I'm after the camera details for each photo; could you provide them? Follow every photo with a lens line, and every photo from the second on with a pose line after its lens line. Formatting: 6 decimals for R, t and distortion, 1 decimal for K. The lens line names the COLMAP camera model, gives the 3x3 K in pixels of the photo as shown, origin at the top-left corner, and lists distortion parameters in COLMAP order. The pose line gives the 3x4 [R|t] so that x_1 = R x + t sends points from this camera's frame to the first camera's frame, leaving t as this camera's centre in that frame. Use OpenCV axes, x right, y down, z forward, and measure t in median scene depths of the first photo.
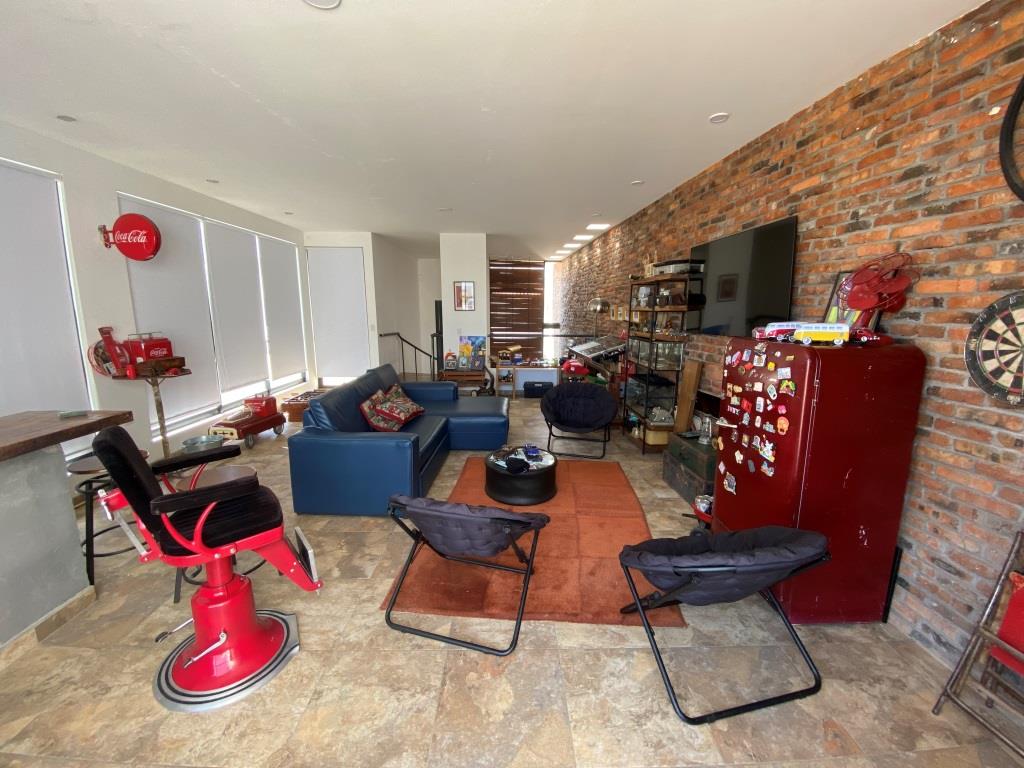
lens RADIAL K [[420.0, 0, 507.2], [0, 420.0, 380.0], [0, 0, 1]] dist [0.014238, -0.017935]
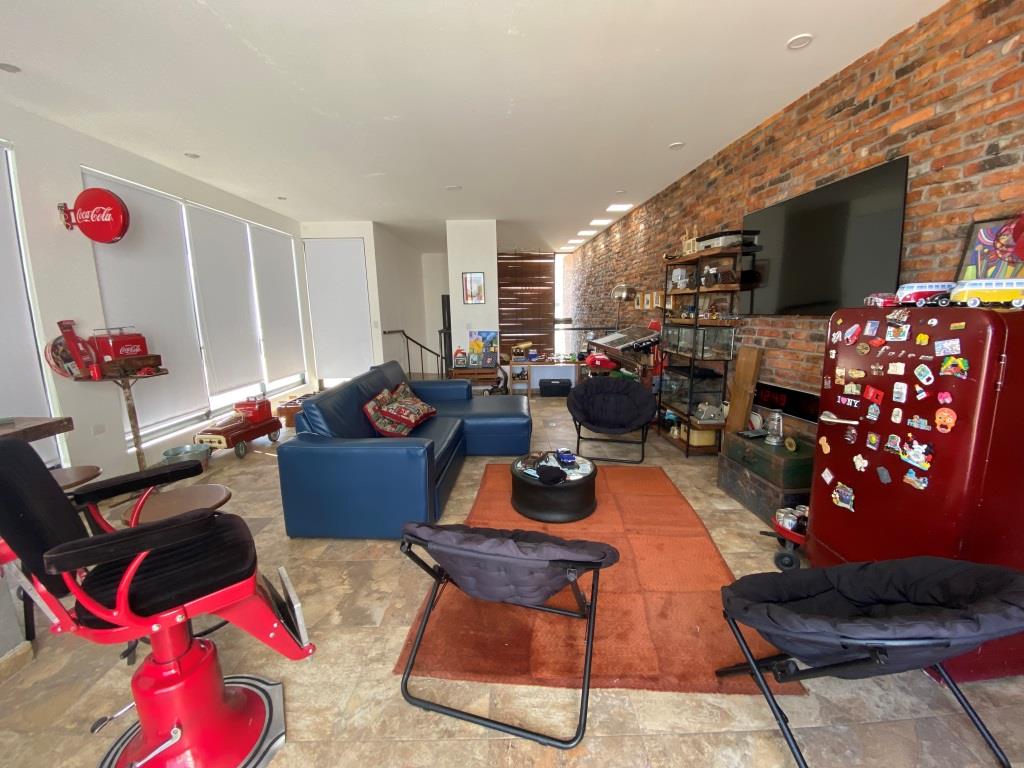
lens RADIAL K [[420.0, 0, 507.1], [0, 420.0, 379.1], [0, 0, 1]] dist [0.014238, -0.017935]
pose [[0.999782, -0.019384, -0.007765, -0.060228], [0.019343, 0.999799, -0.005341, 0.017690], [0.007867, 0.005190, 0.999956, 0.178982]]
